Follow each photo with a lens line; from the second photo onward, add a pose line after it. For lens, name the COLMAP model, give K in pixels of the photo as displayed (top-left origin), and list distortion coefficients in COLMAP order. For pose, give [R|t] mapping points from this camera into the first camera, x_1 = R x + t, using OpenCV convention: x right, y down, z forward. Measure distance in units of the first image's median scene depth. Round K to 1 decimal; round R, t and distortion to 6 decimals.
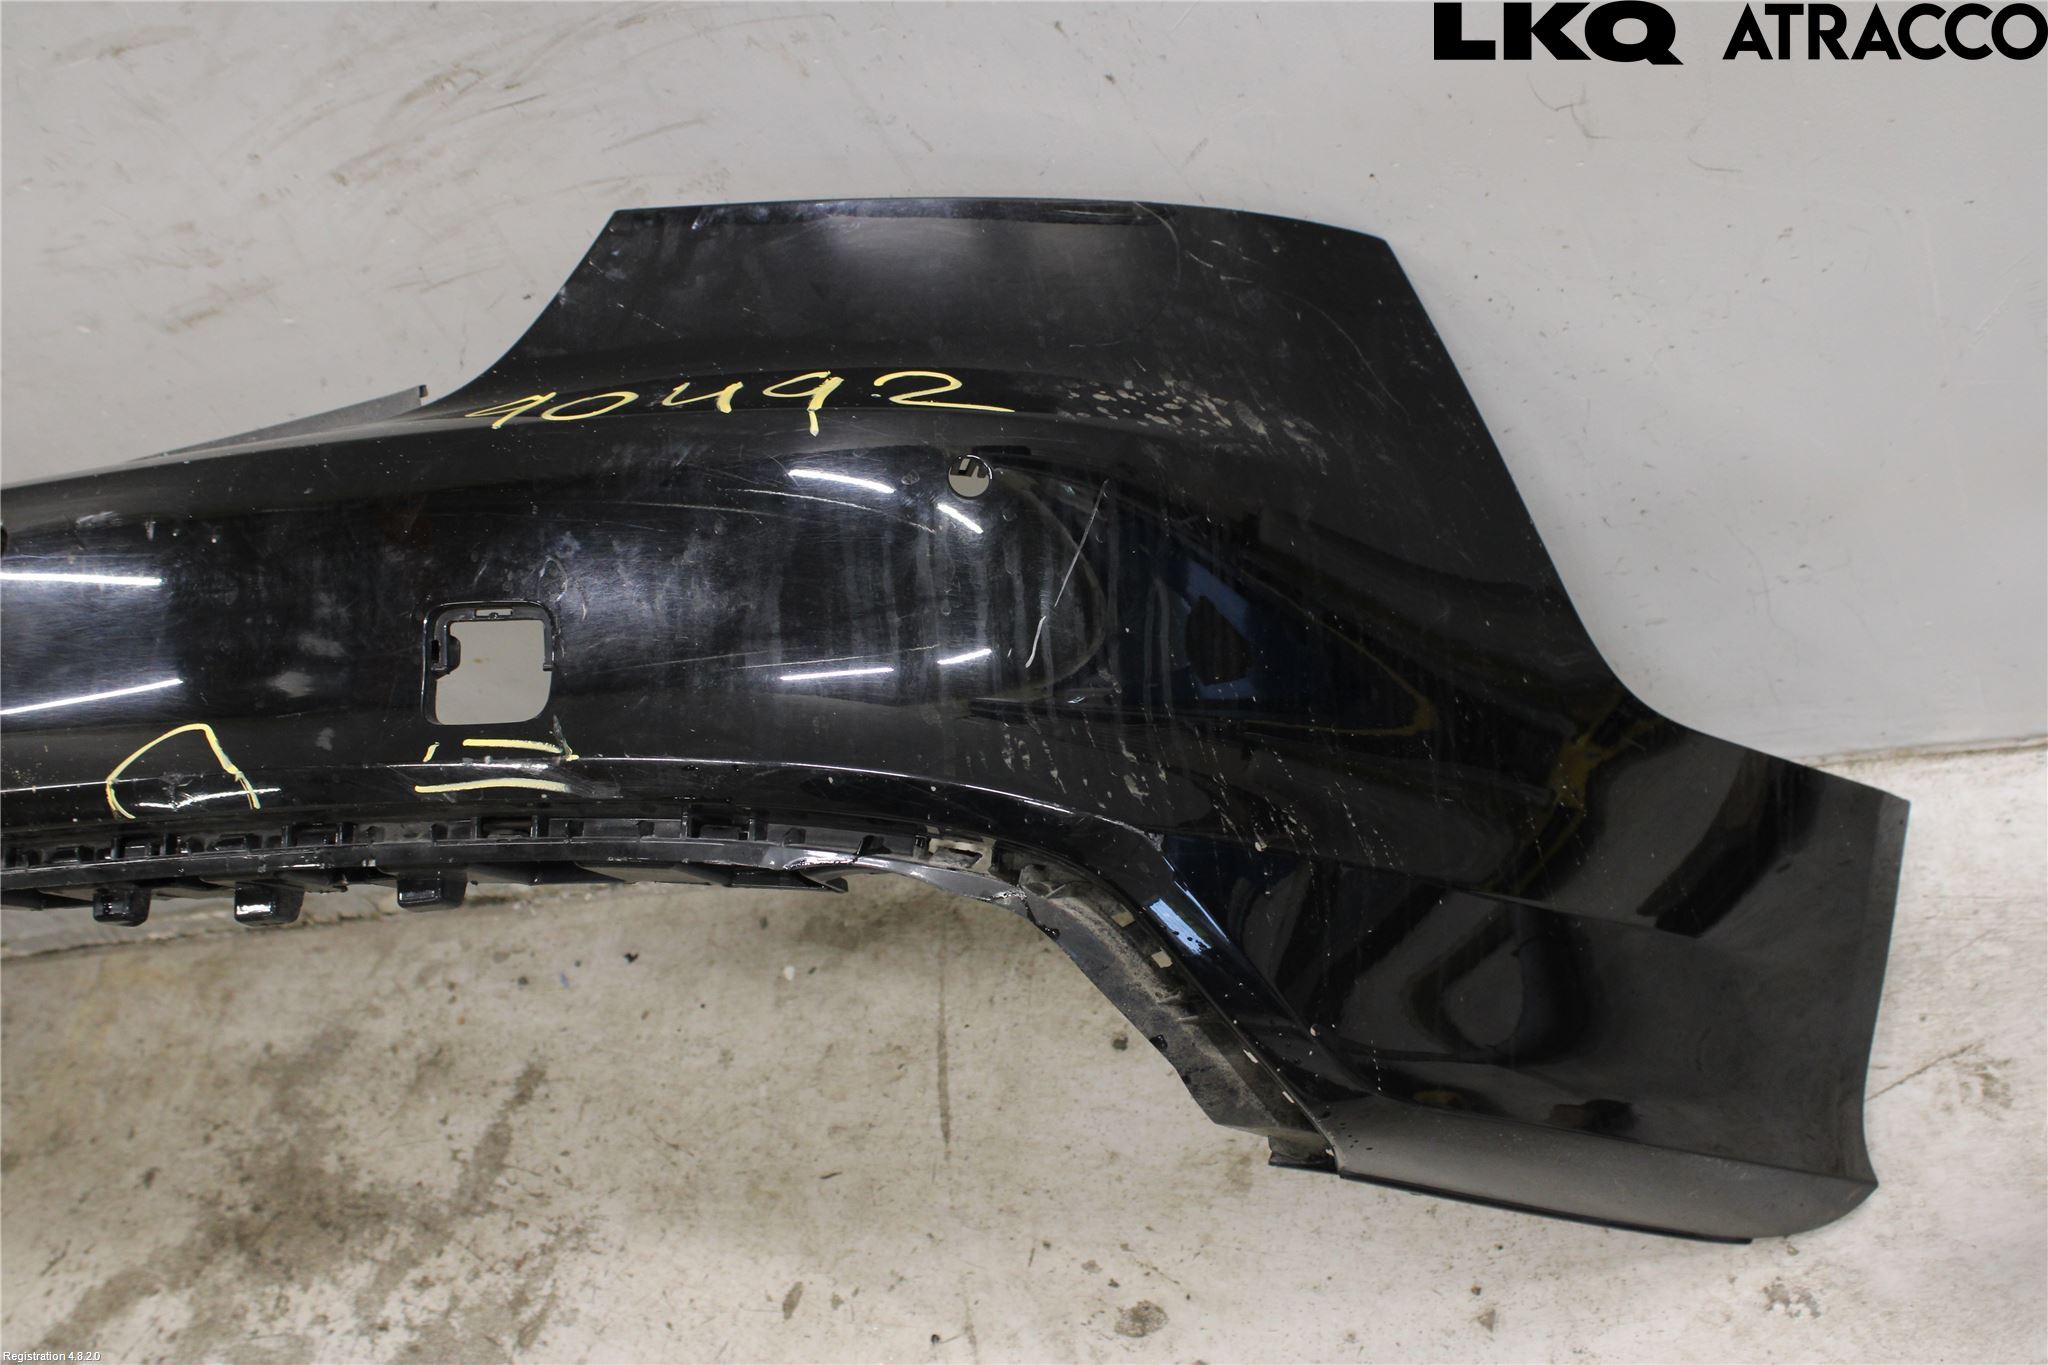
lens RADIAL K [[2690.3, 0, 1026.7], [0, 2690.3, 682.1], [0, 0, 1]] dist [-0.065266, 0.000000]
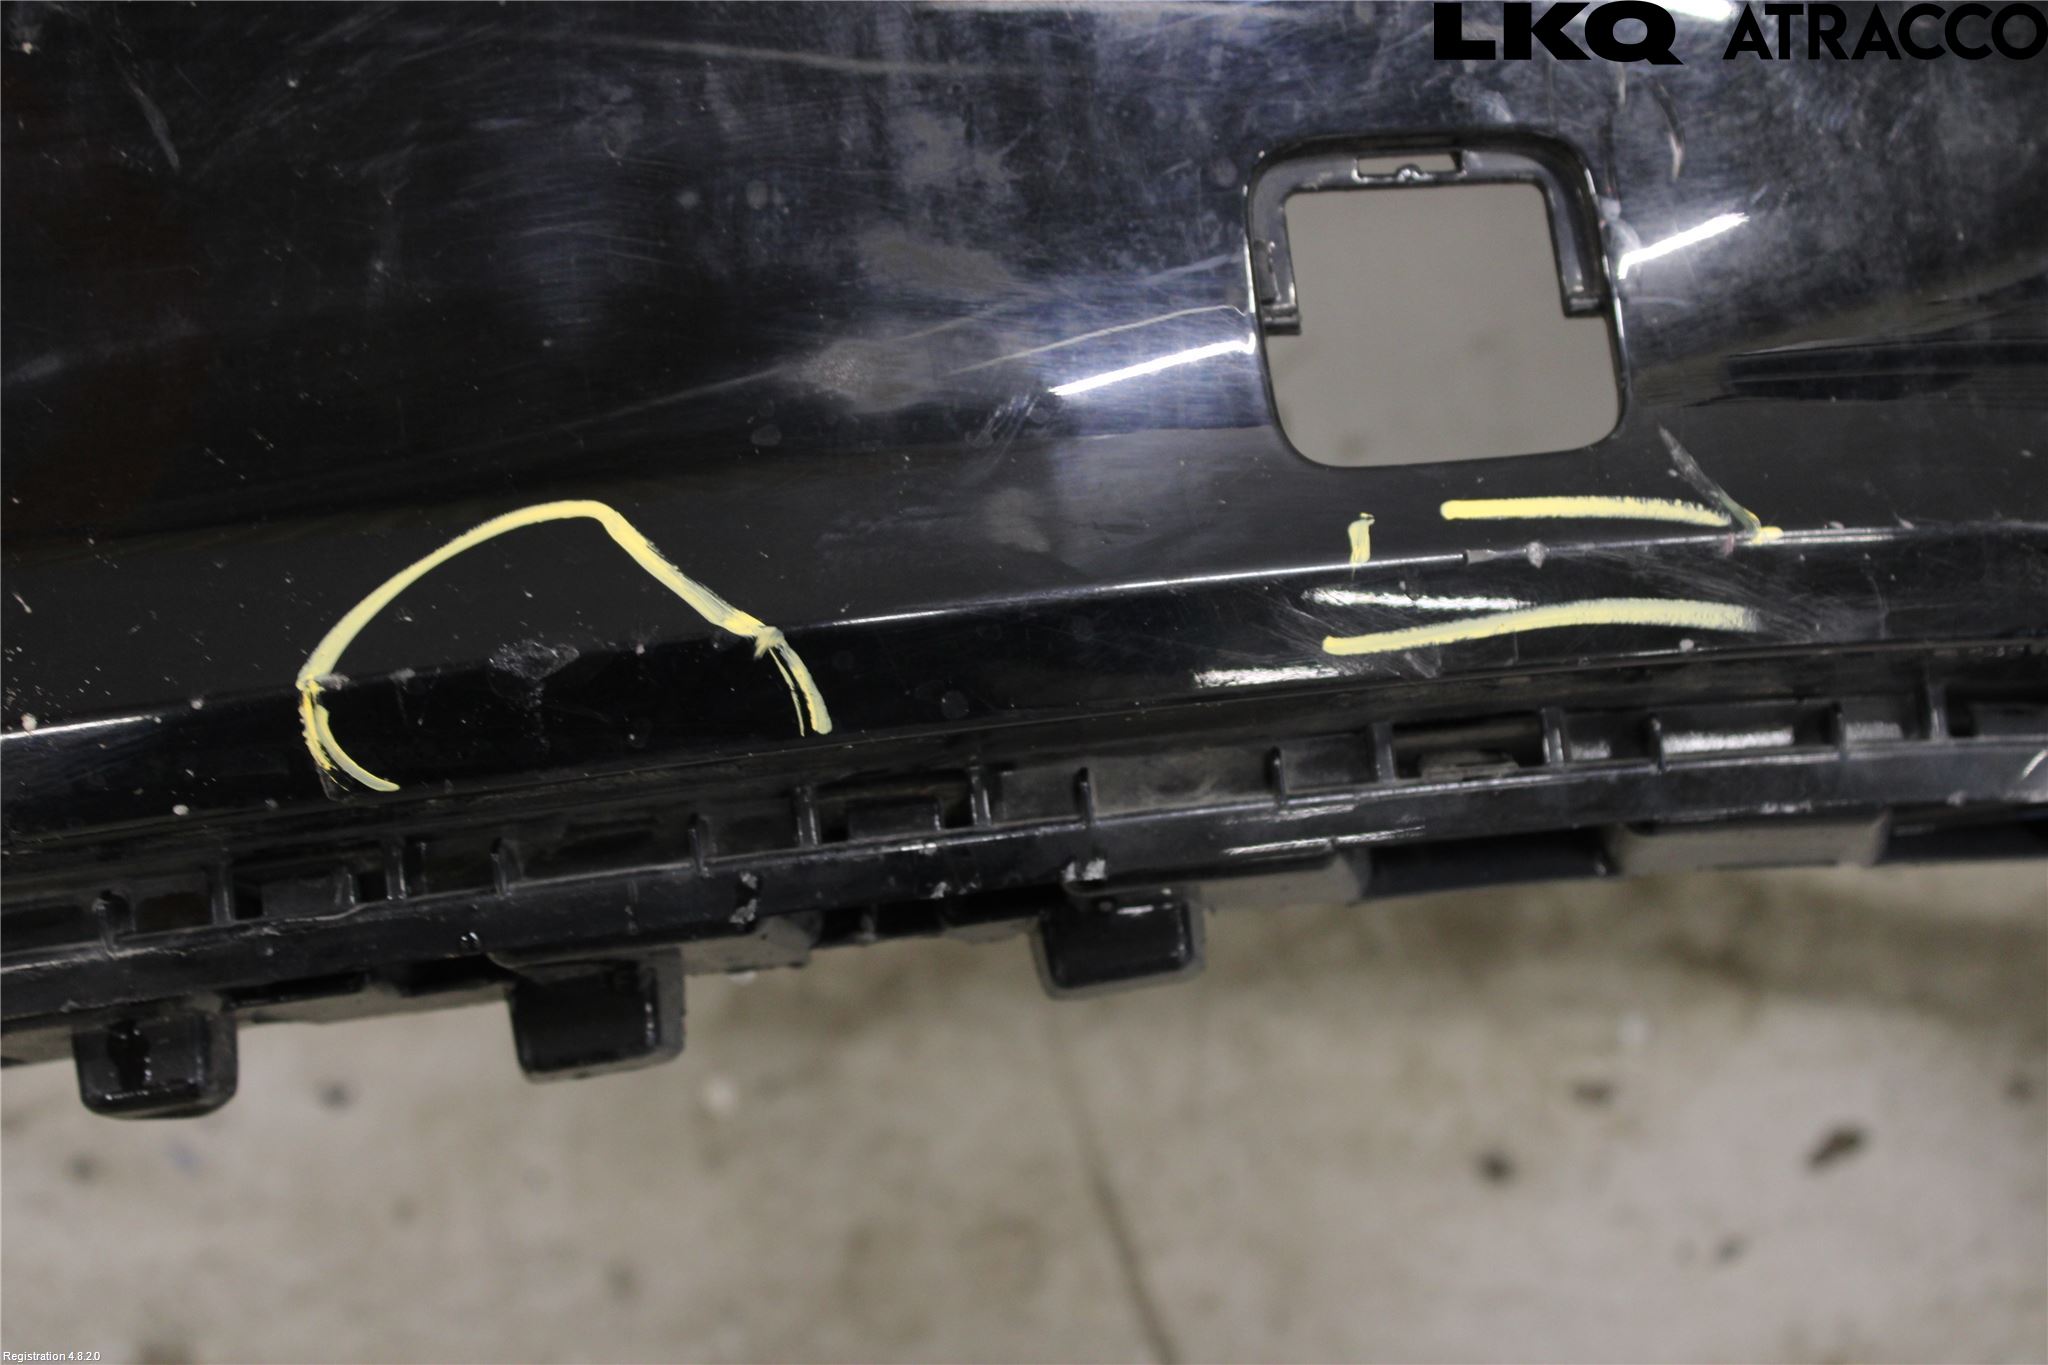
lens RADIAL K [[3666.7, 0, 1026.4], [0, 3666.7, 682.0], [0, 0, 1]] dist [0.029687, 0.000000]
pose [[0.921944, -0.050649, 0.383998, -0.439339], [0.044855, 0.998704, 0.024035, 0.030191], [-0.384718, -0.004934, 0.923021, 0.549758]]
